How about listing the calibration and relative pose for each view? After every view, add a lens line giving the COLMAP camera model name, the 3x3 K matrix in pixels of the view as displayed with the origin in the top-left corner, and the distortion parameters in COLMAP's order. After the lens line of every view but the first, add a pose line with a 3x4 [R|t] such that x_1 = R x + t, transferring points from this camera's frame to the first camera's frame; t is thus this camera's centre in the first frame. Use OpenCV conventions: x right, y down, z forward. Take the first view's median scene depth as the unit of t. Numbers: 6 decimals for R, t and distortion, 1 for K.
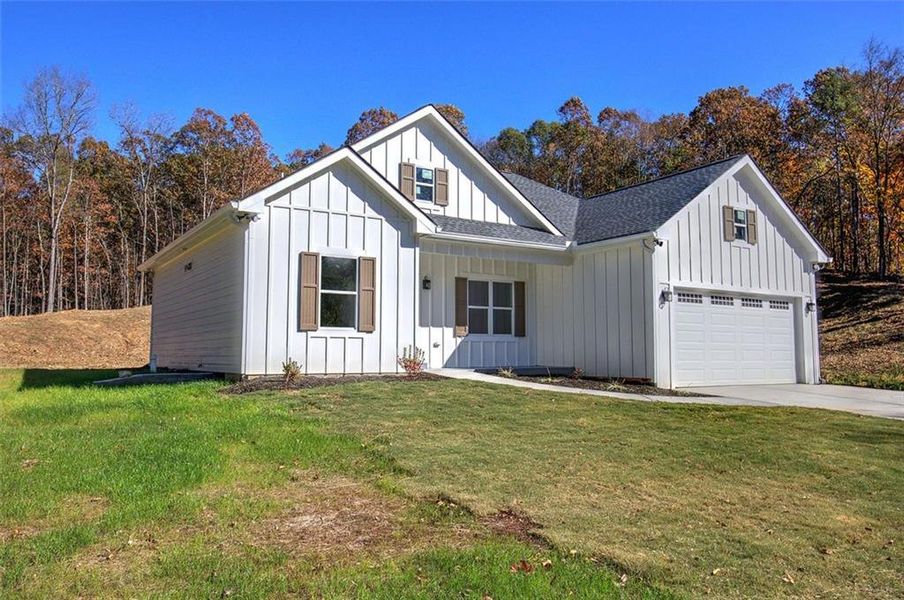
lens RADIAL K [[674.9, 0, 452.0], [0, 674.9, 300.0], [0, 0, 1]] dist [-0.000239, 0.000327]
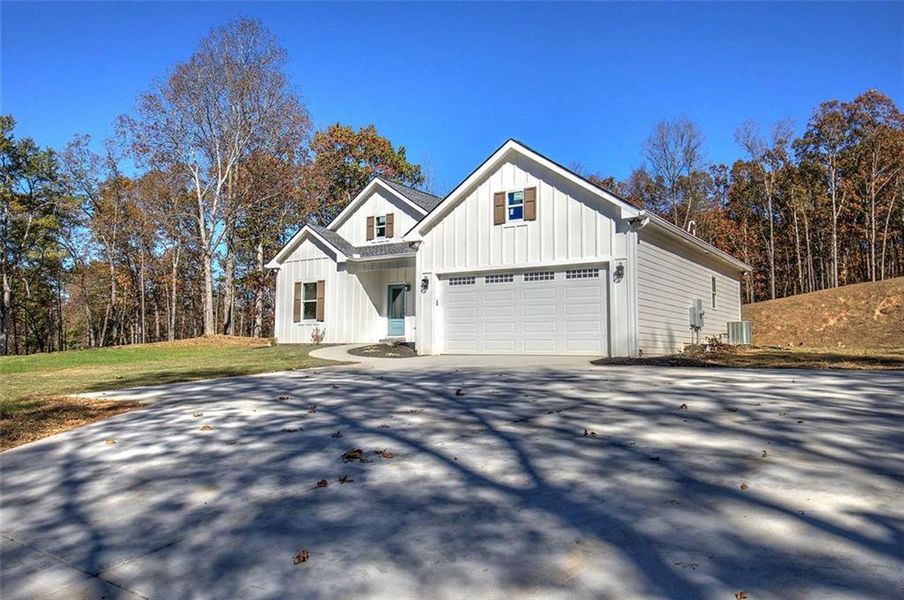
lens RADIAL K [[674.9, 0, 452.0], [0, 674.9, 300.0], [0, 0, 1]] dist [-0.000239, 0.000327]
pose [[0.390348, -0.074598, -0.917640, 1.349753], [0.061411, 0.996602, -0.054893, 0.089711], [0.918617, -0.034925, 0.393603, 0.479501]]
